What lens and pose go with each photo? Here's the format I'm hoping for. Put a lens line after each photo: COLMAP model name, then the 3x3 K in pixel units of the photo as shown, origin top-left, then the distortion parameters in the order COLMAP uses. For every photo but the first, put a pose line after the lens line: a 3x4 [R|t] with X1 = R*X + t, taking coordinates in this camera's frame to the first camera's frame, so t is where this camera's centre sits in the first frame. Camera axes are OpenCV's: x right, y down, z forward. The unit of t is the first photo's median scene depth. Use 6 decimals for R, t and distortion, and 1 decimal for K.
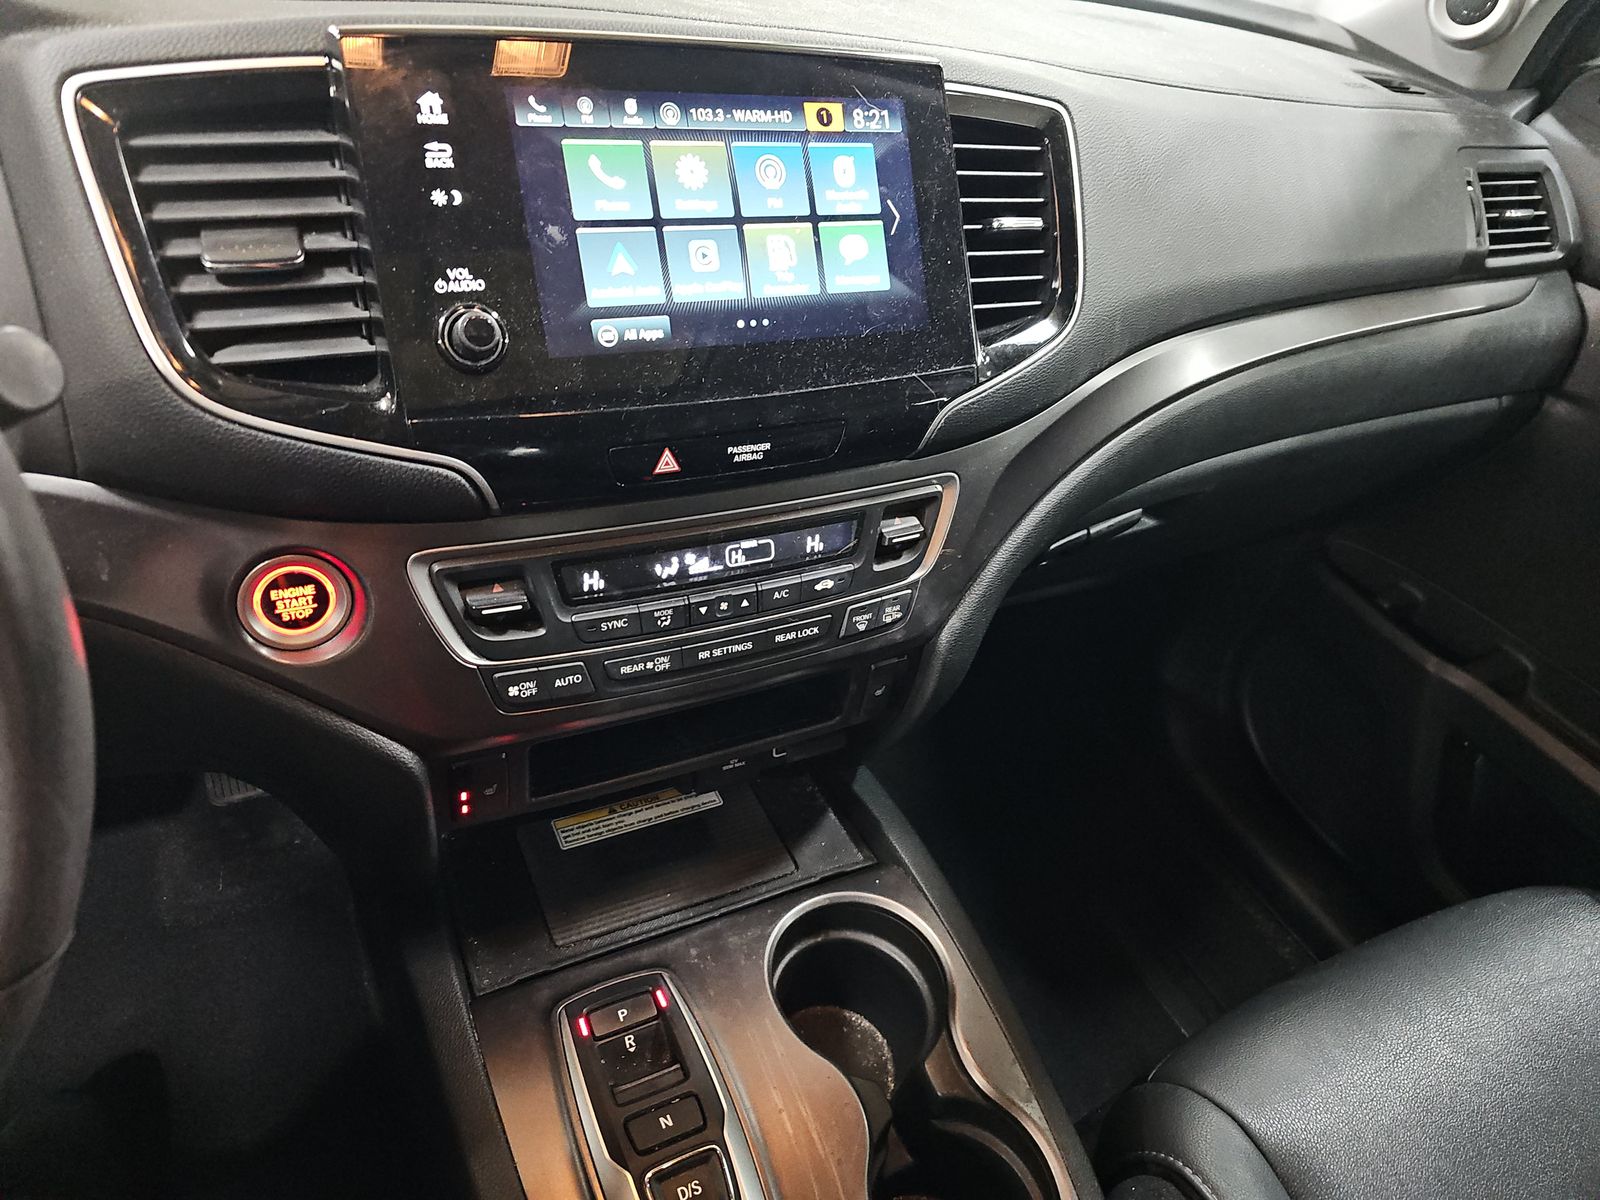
lens RADIAL K [[1072.2, 0, 793.8], [0, 1072.2, 601.4], [0, 0, 1]] dist [0.011419, -0.027344]
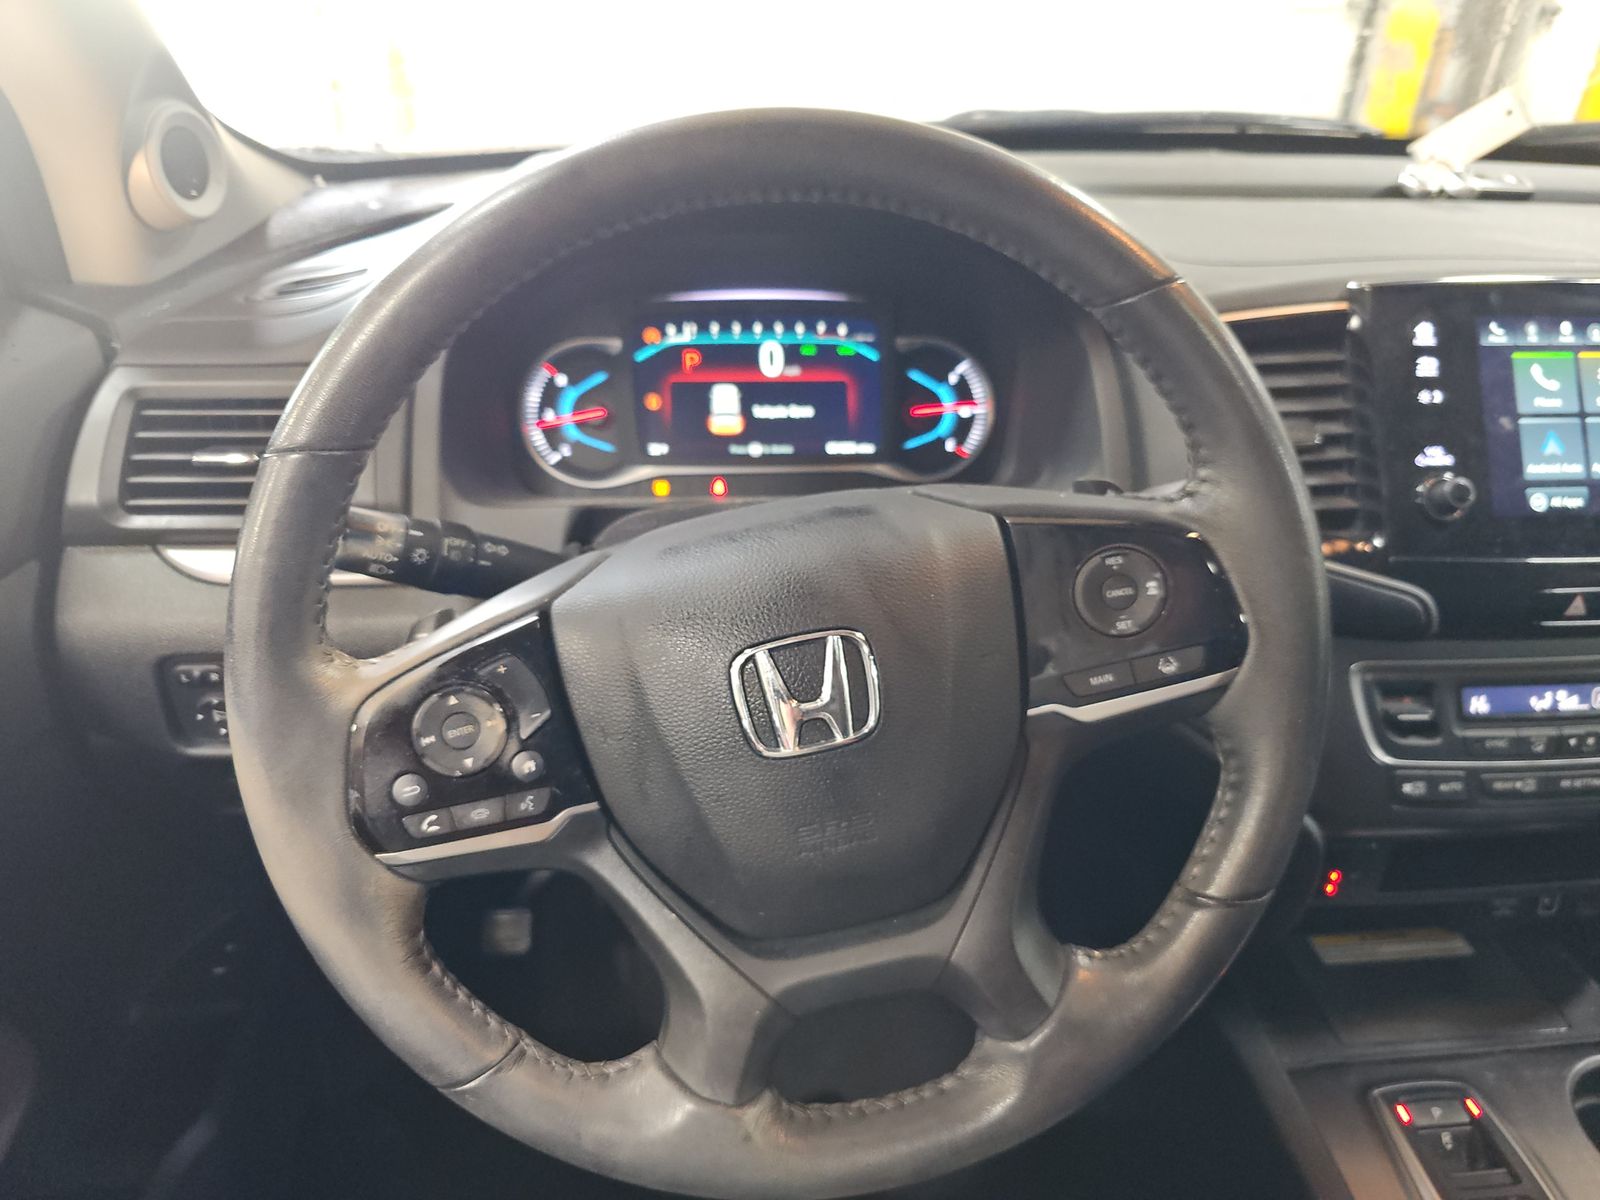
lens RADIAL K [[1072.2, 0, 803.9], [0, 1072.2, 610.0], [0, 0, 1]] dist [0.011419, -0.027344]
pose [[0.923427, 0.060033, -0.379049, -0.451323], [-0.126667, 0.980017, -0.153369, 0.161256], [0.362267, 0.189638, 0.912579, -0.387534]]
